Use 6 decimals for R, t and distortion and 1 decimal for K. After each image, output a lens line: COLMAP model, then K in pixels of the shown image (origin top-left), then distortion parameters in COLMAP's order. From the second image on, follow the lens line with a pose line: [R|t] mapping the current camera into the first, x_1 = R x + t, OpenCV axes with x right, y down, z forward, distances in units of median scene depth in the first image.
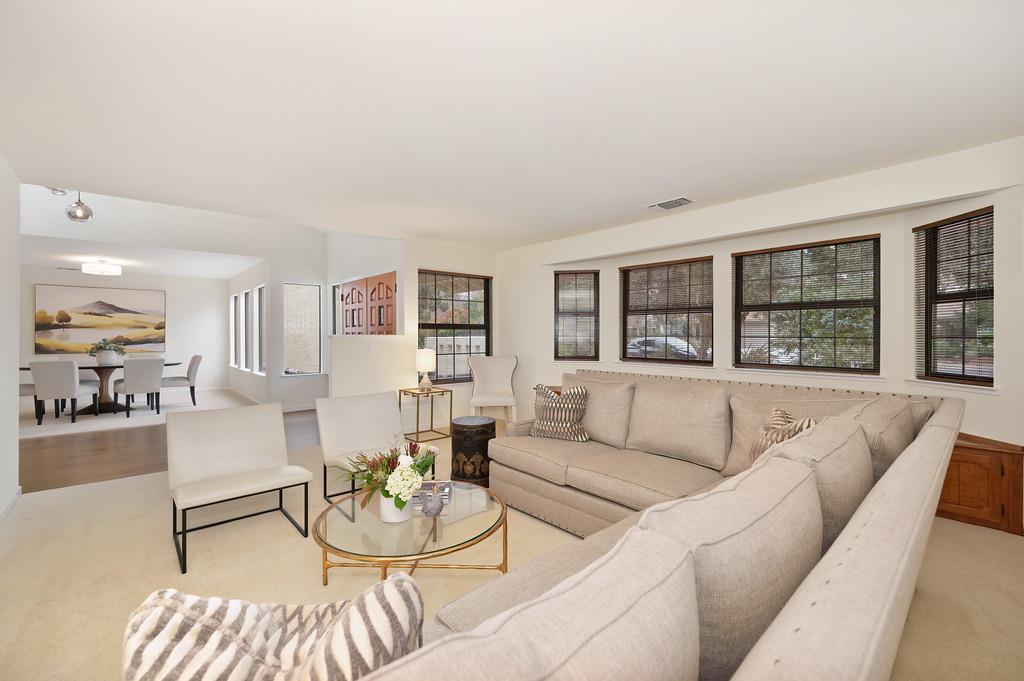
lens RADIAL K [[444.3, 0, 522.9], [0, 444.3, 333.8], [0, 0, 1]] dist [-0.006241, 0.001556]
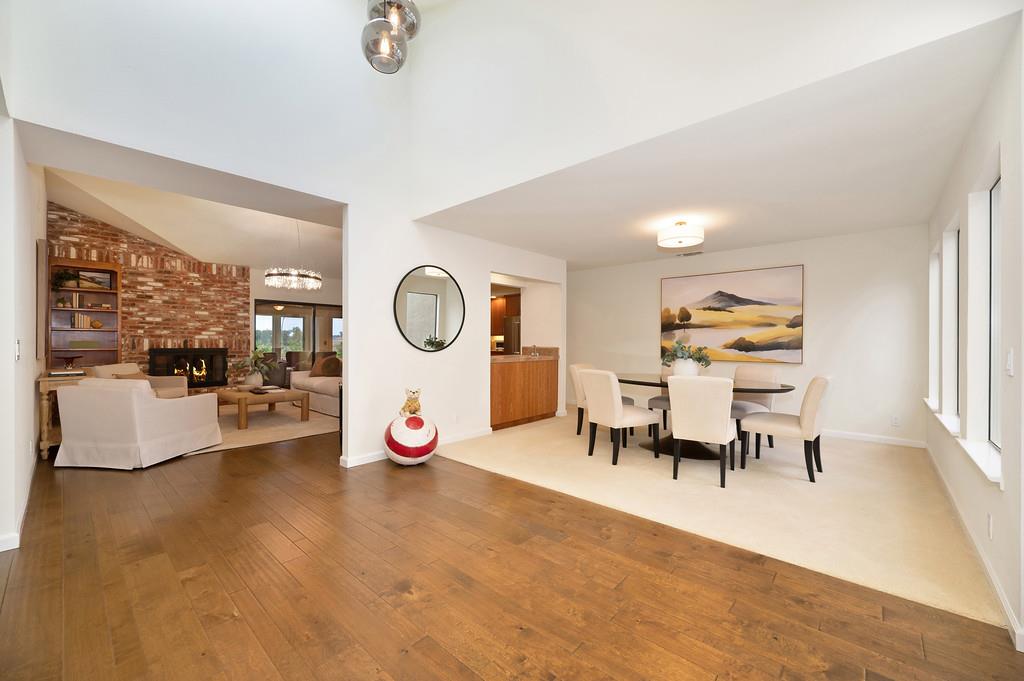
lens RADIAL K [[405.1, 0, 514.7], [0, 405.1, 342.5], [0, 0, 1]] dist [-0.001629, 0.000299]
pose [[0.103108, 0.006306, -0.994650, -0.321475], [-0.001464, 0.999980, 0.006188, 0.009234], [0.994669, 0.000818, 0.103115, 0.605653]]
